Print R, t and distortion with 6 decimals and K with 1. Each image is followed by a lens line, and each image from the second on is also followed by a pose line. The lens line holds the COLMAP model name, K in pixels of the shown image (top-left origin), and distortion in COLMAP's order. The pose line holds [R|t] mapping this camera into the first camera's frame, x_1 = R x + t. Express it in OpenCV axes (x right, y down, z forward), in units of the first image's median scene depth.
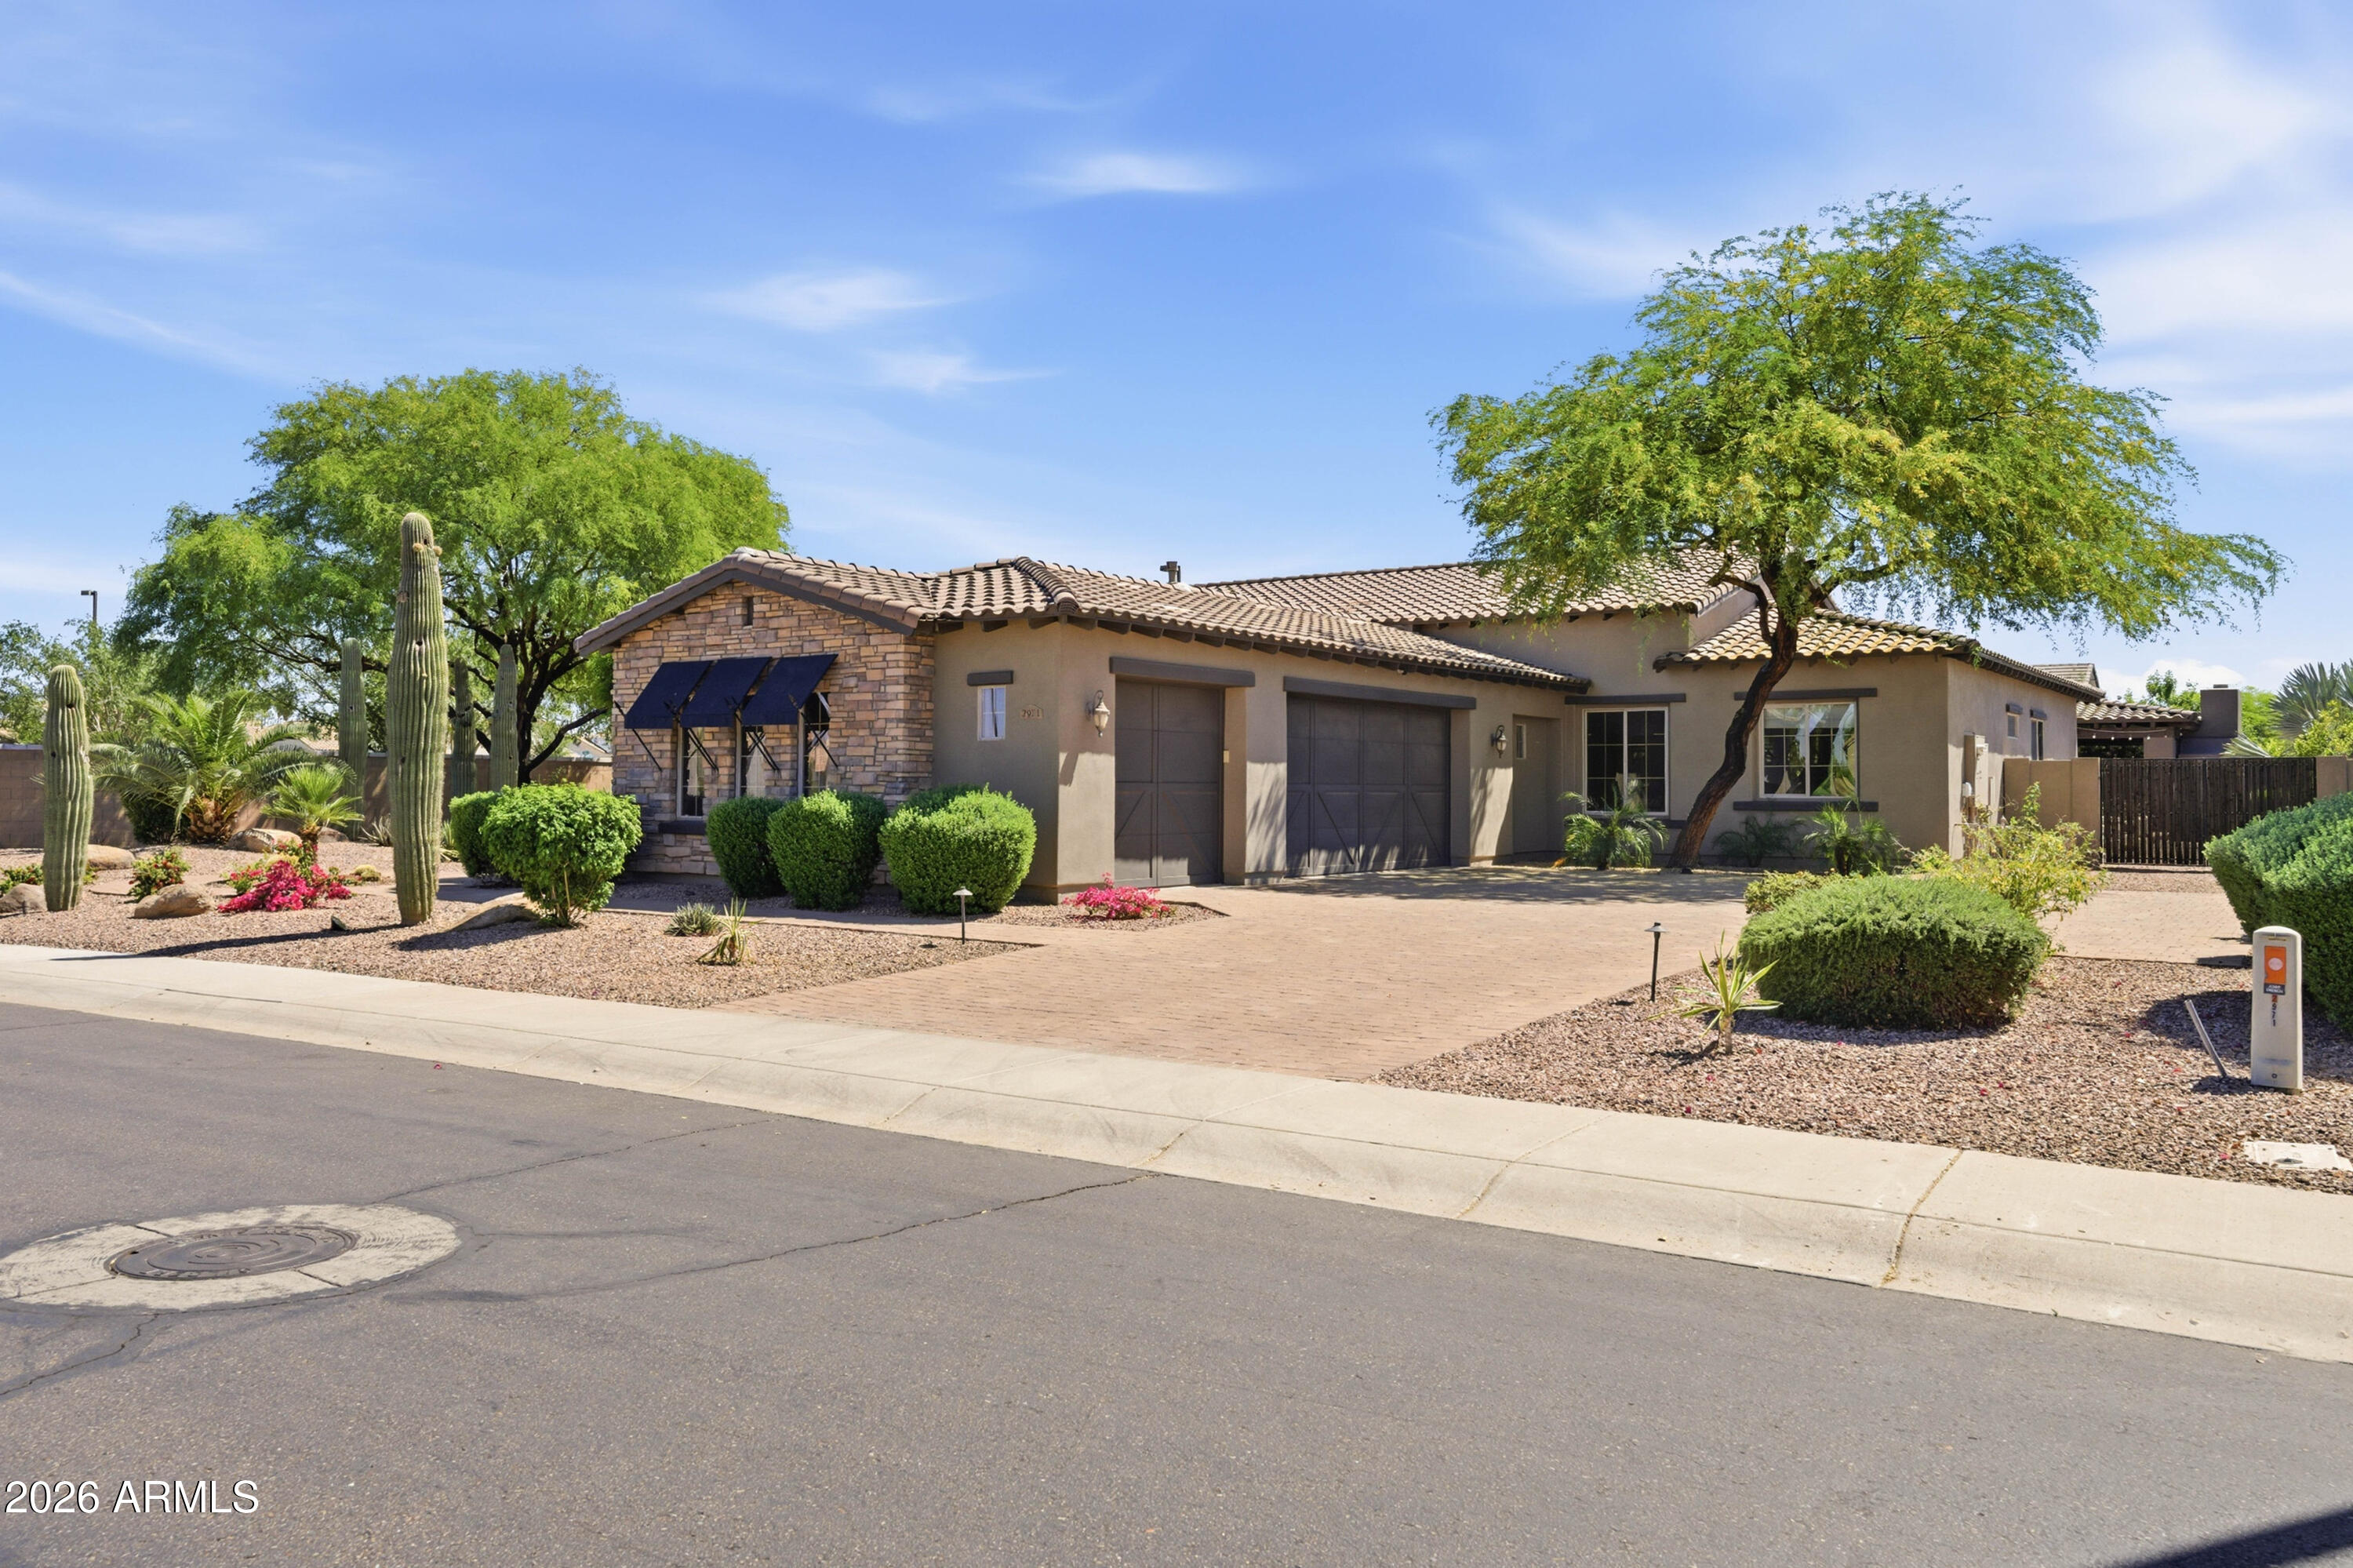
lens RADIAL K [[1702.7, 0, 1182.8], [0, 1702.7, 760.6], [0, 0, 1]] dist [0.000965, 0.001516]
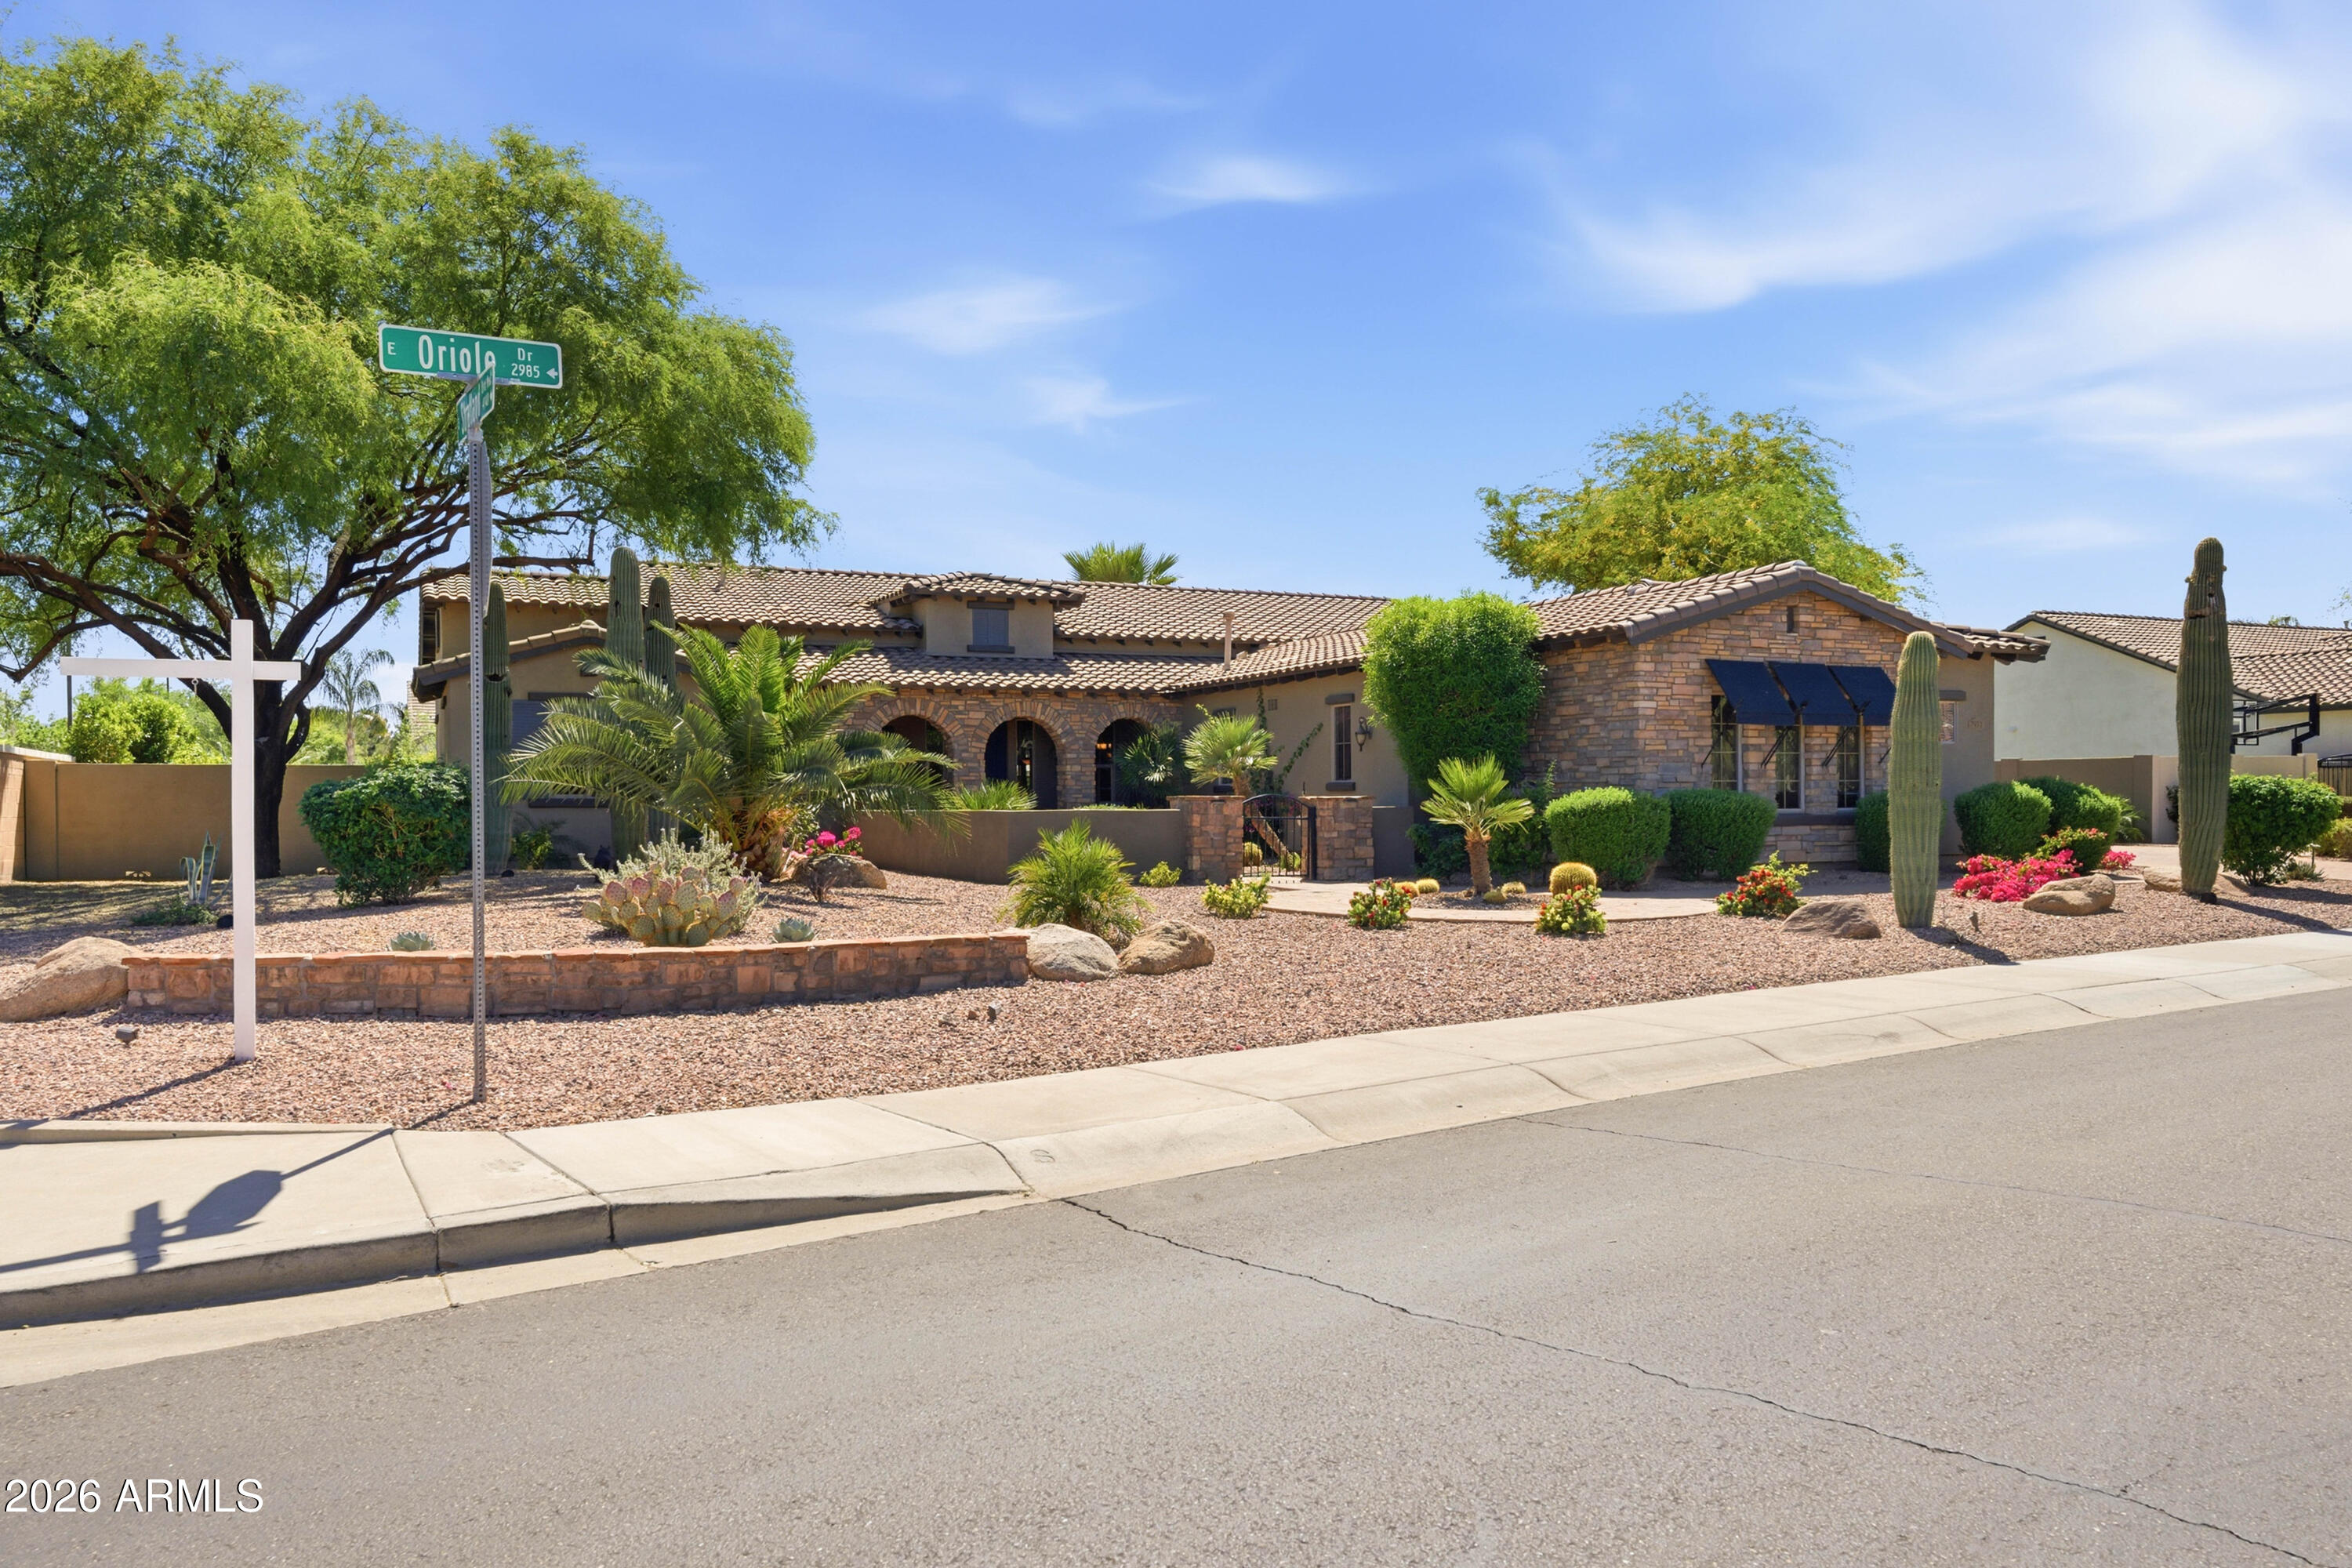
lens RADIAL K [[1653.7, 0, 1151.5], [0, 1653.7, 856.1], [0, 0, 1]] dist [0.000748, -0.001536]
pose [[0.519835, -0.037604, 0.853439, -1.294338], [-0.006045, 0.998844, 0.047693, 0.014765], [-0.854245, -0.029952, 0.519007, 0.745581]]
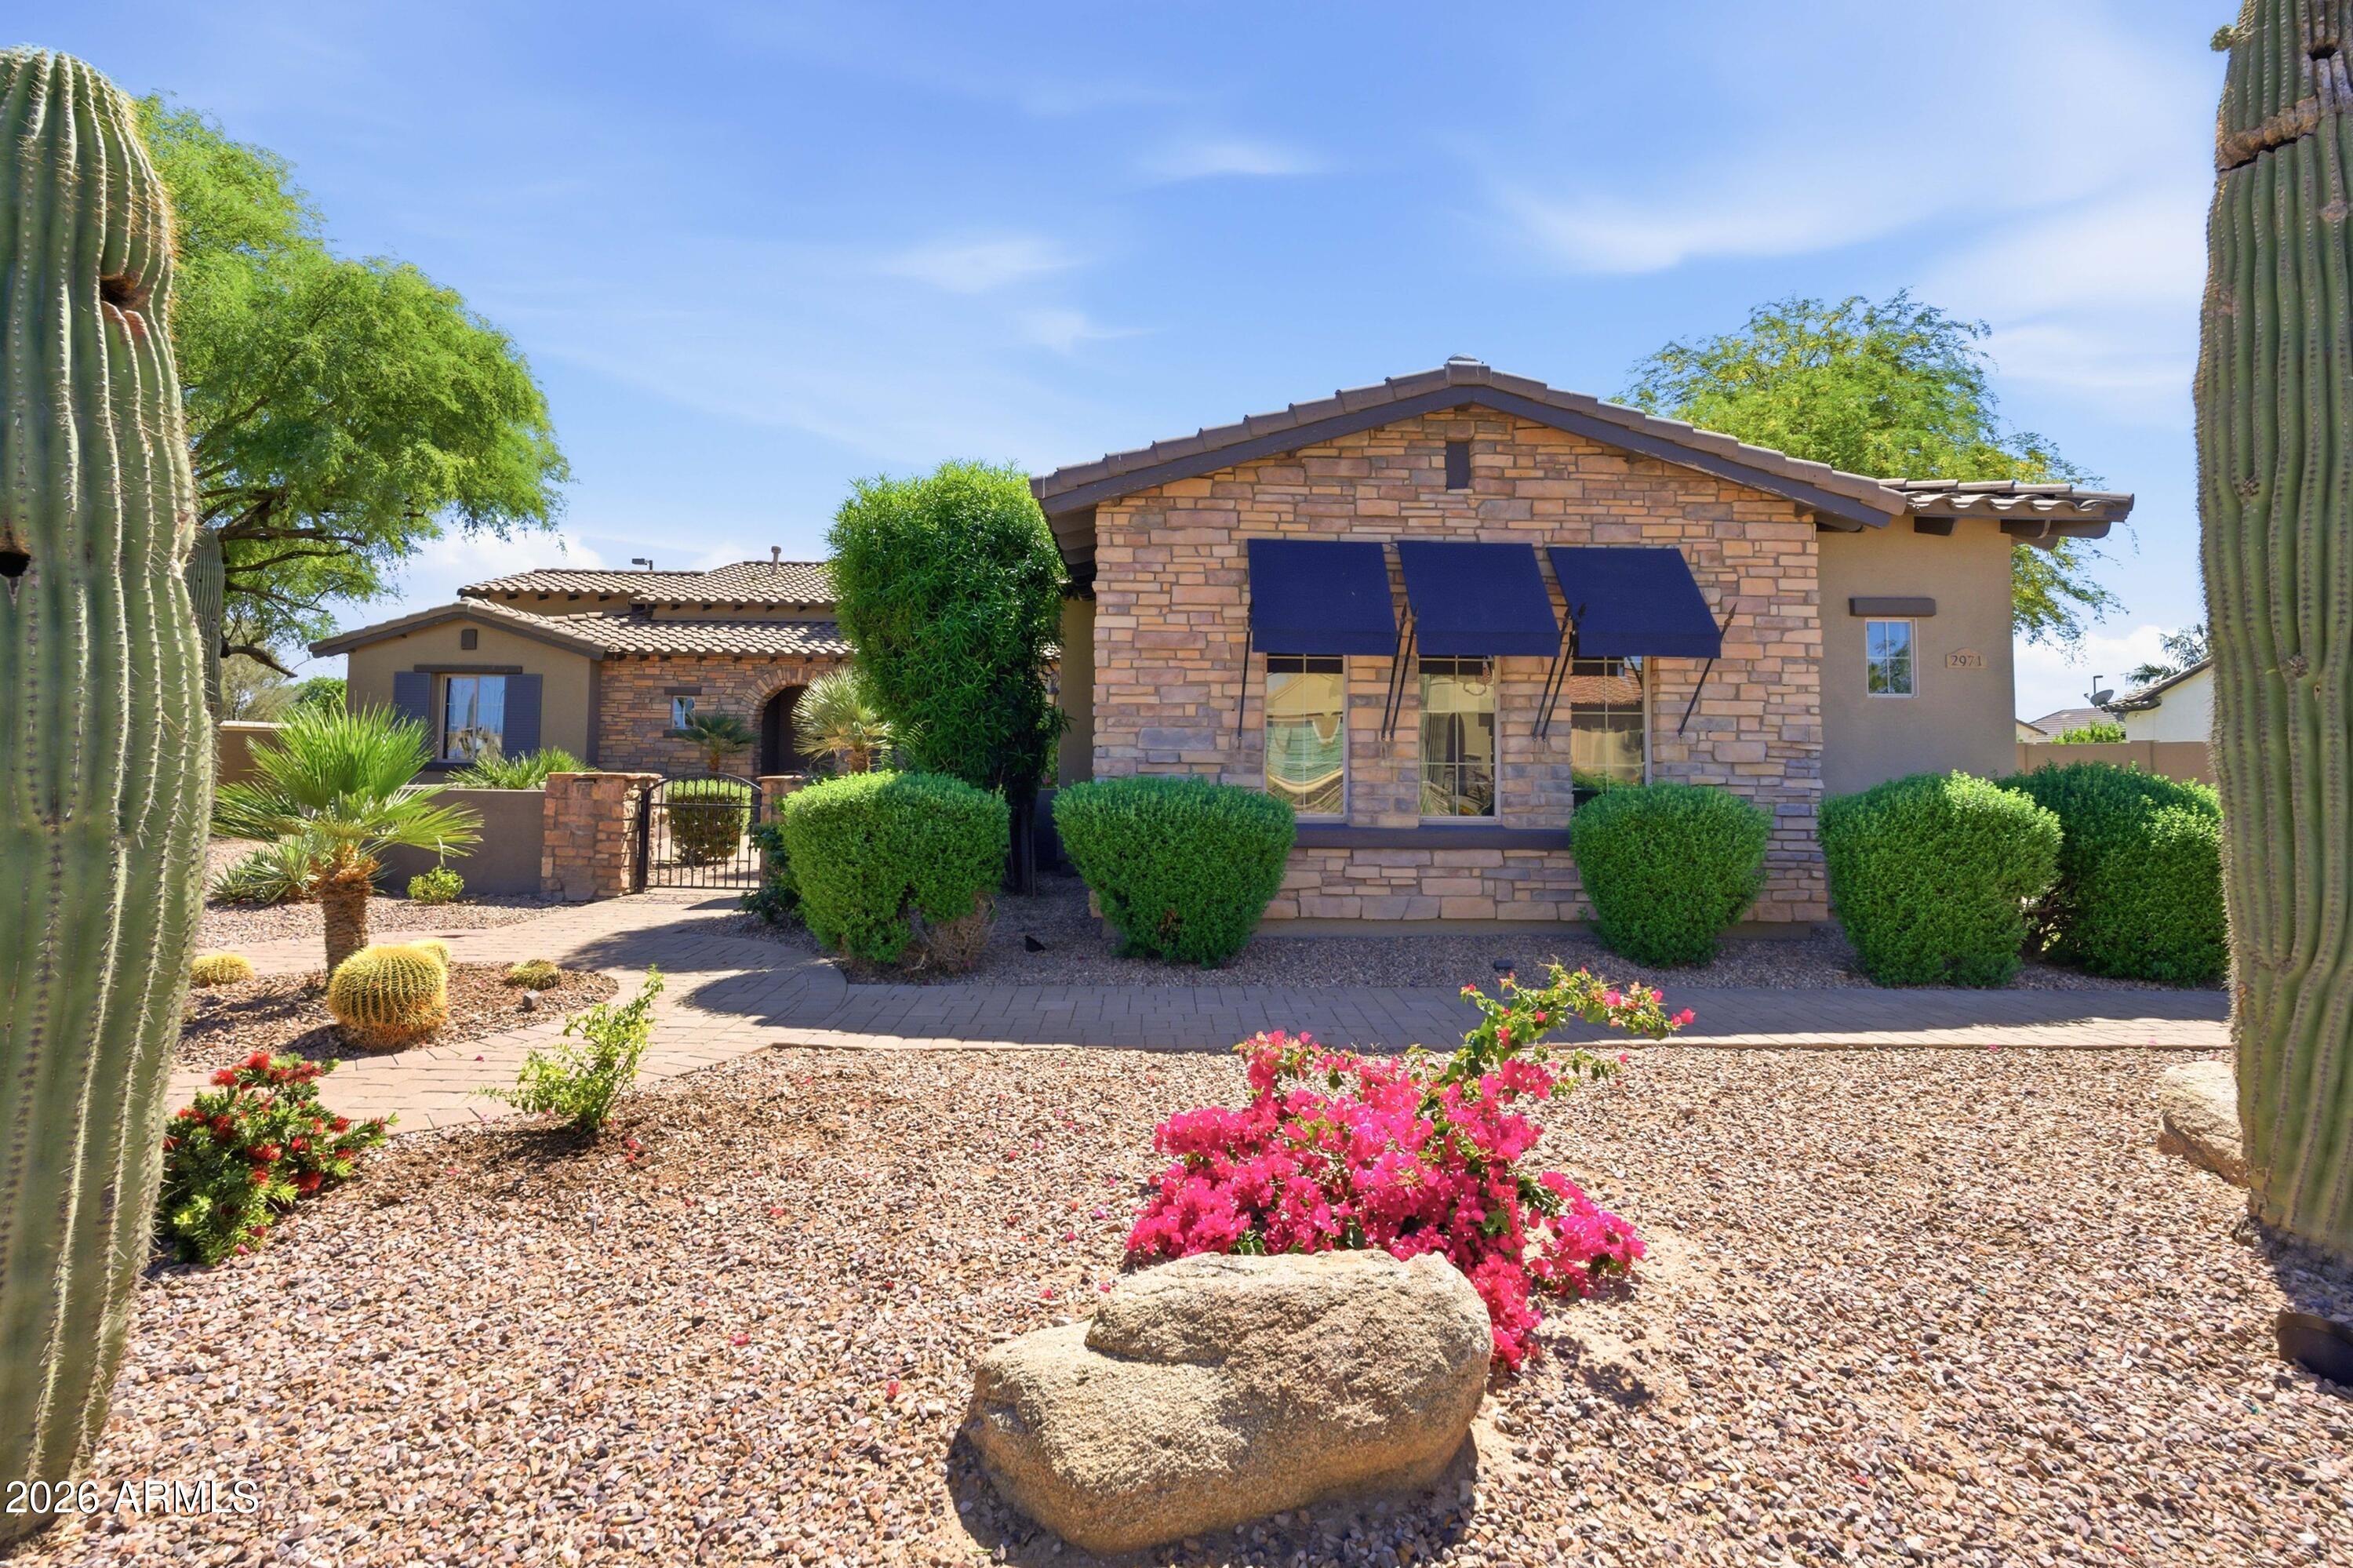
lens RADIAL K [[1117.3, 0, 1166.6], [0, 1117.3, 725.4], [0, 0, 1]] dist [-0.011493, 0.000793]
pose [[0.809431, 0.023393, 0.586749, -0.525463], [-0.016108, 0.999715, -0.017637, 0.010135], [-0.586994, 0.004824, 0.809577, 0.700874]]
